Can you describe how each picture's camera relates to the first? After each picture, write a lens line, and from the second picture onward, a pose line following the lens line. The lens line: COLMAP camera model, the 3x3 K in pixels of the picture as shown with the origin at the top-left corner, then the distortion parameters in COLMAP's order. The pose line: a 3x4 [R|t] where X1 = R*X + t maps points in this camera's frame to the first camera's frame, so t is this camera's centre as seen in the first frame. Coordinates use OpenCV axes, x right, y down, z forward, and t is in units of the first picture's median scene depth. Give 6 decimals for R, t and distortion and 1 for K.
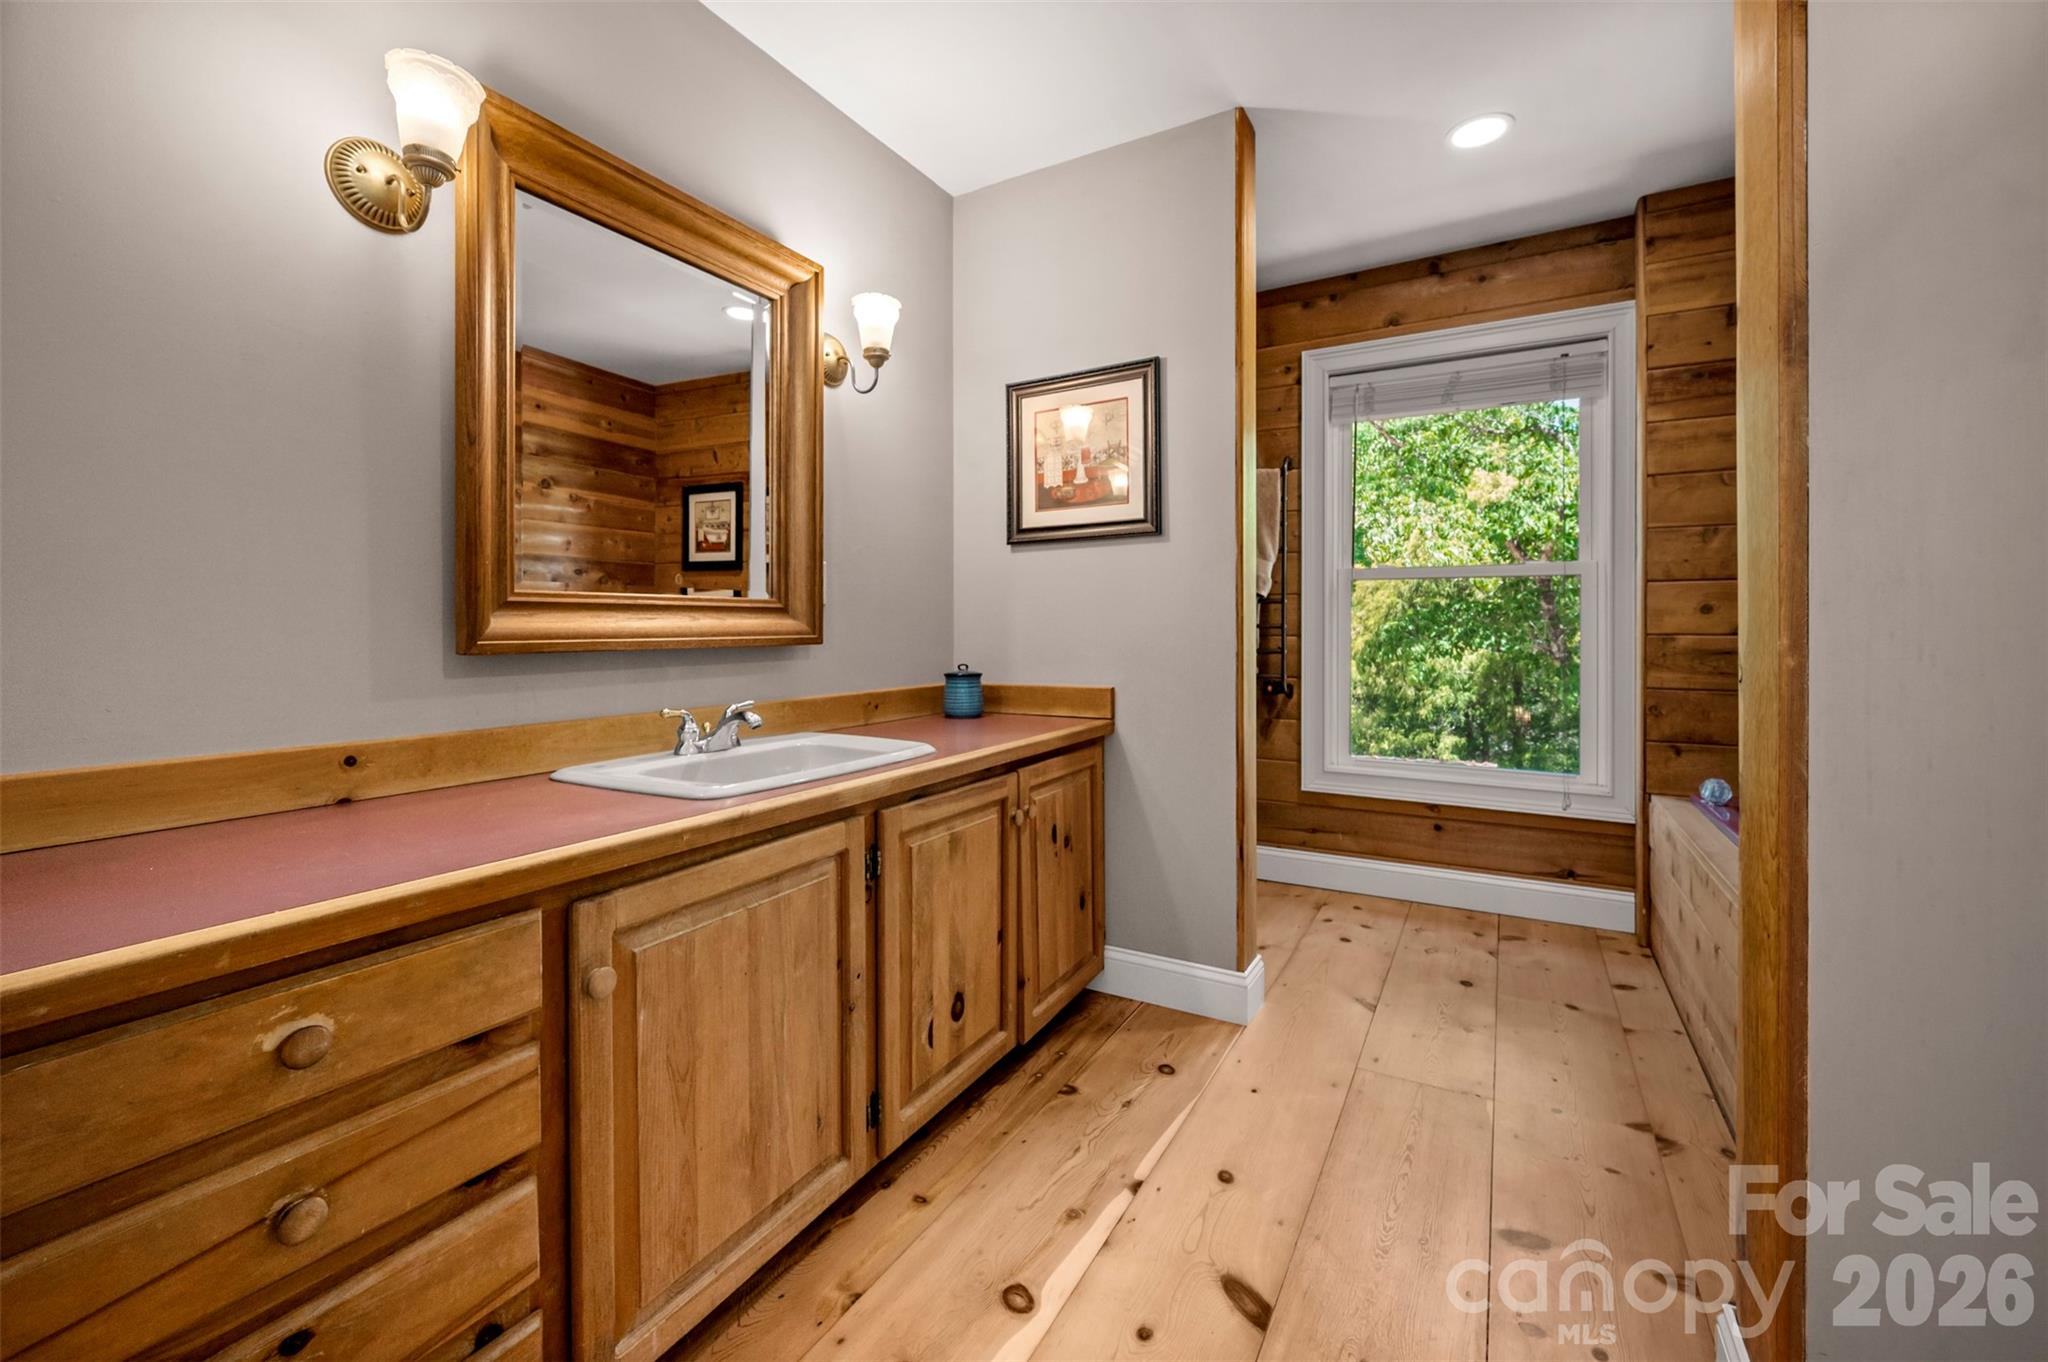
lens RADIAL K [[824.2, 0, 1024.7], [0, 824.2, 621.8], [0, 0, 1]] dist [-0.006147, 0.000899]
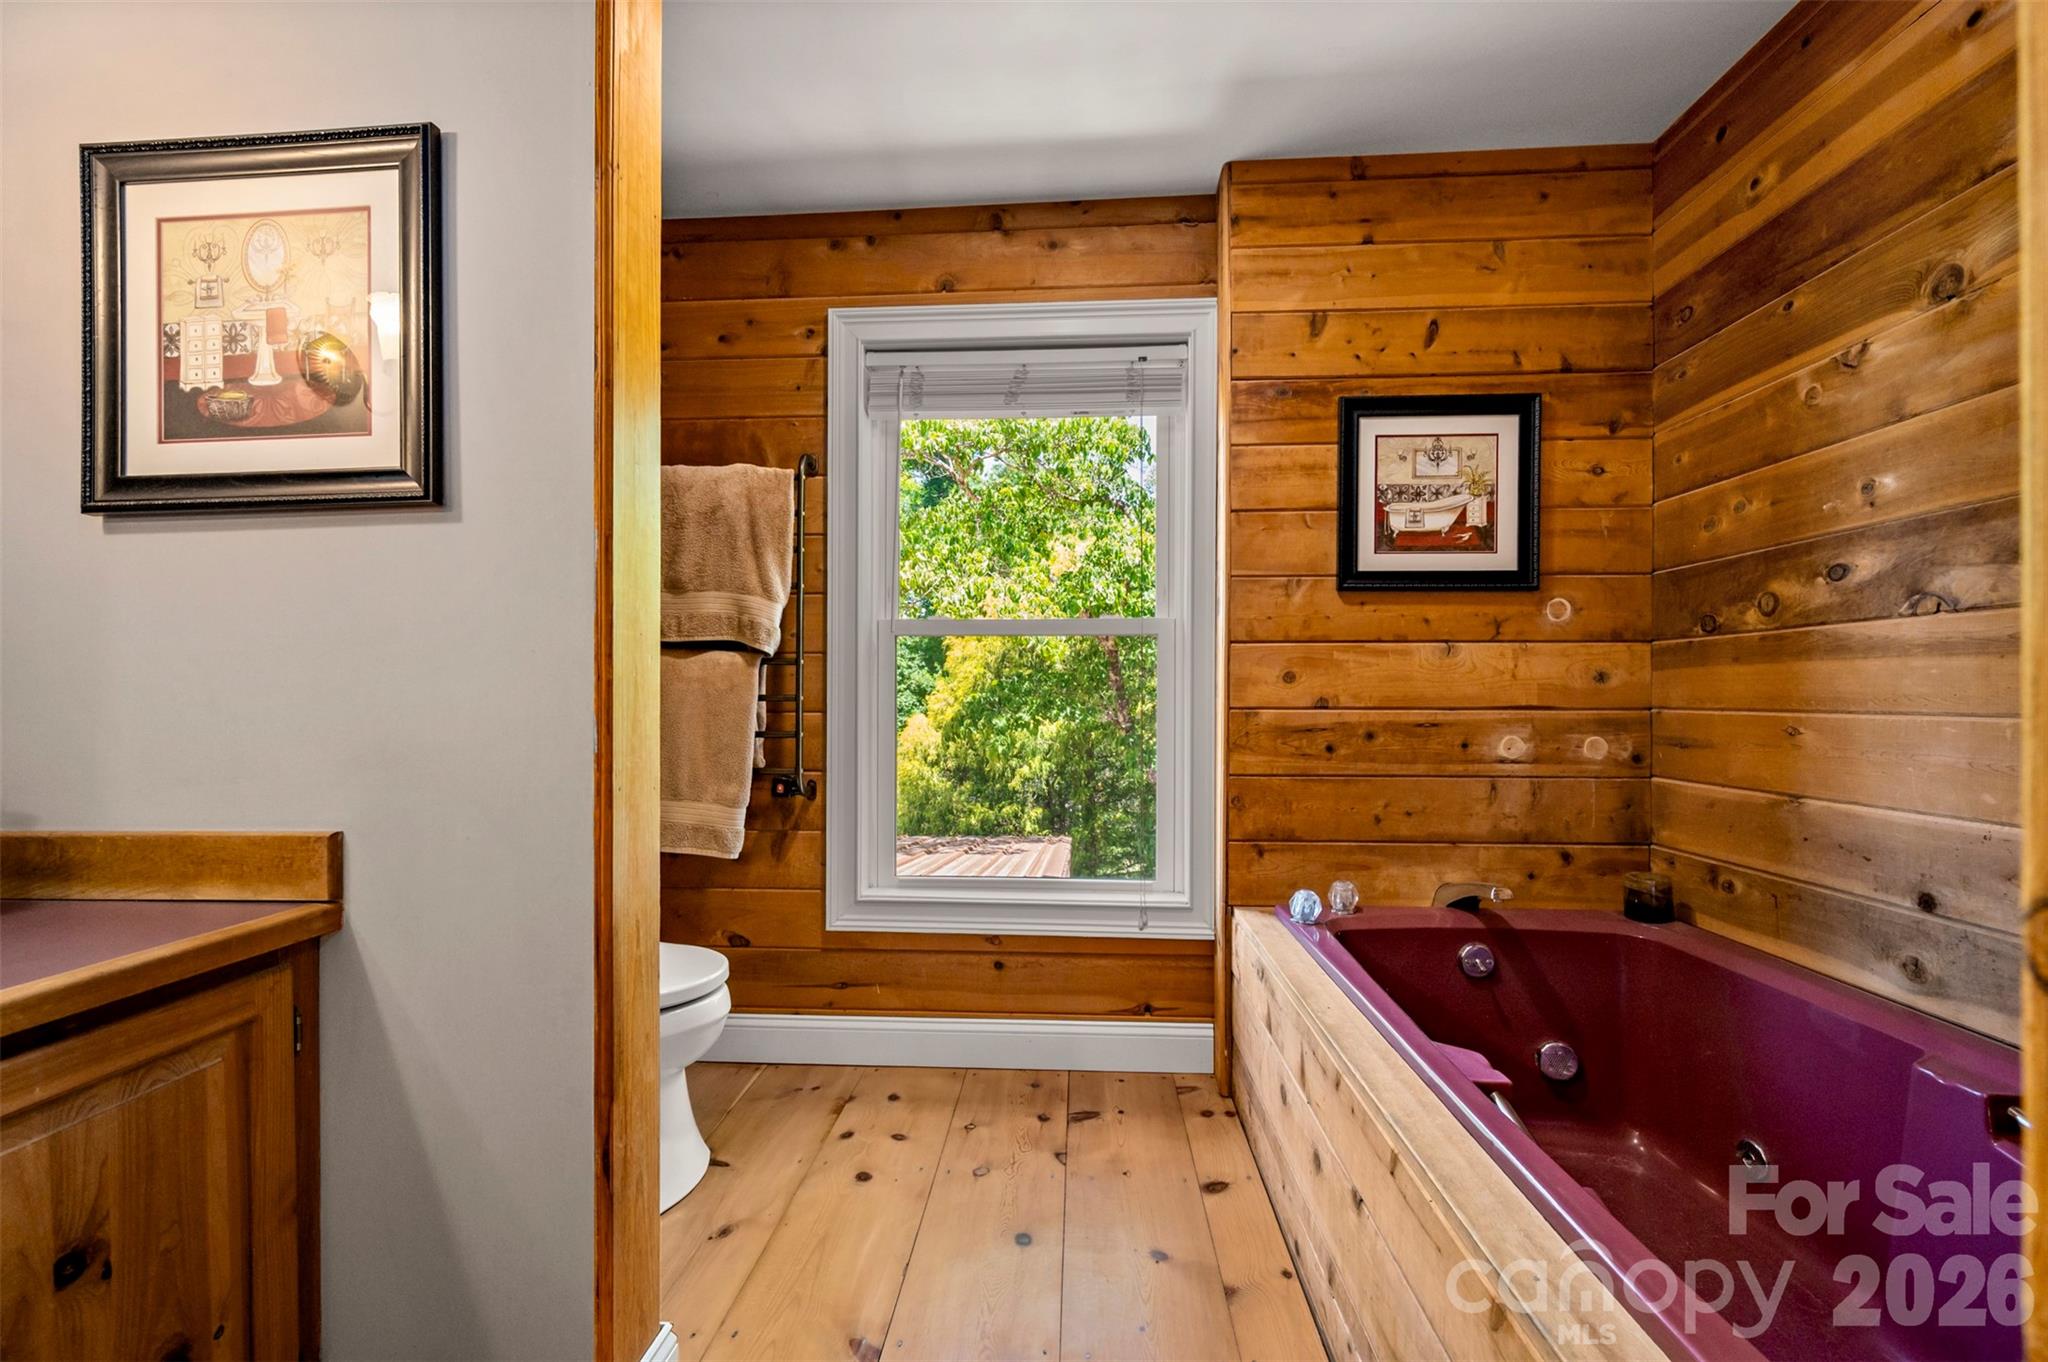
lens RADIAL K [[824.2, 0, 1024.1], [0, 824.2, 693.9], [0, 0, 1]] dist [-0.006147, 0.000899]
pose [[0.895423, 0.002006, 0.445211, 0.211080], [-0.002693, 0.999996, 0.000911, 0.000603], [-0.445208, -0.002015, 0.895425, 0.355850]]
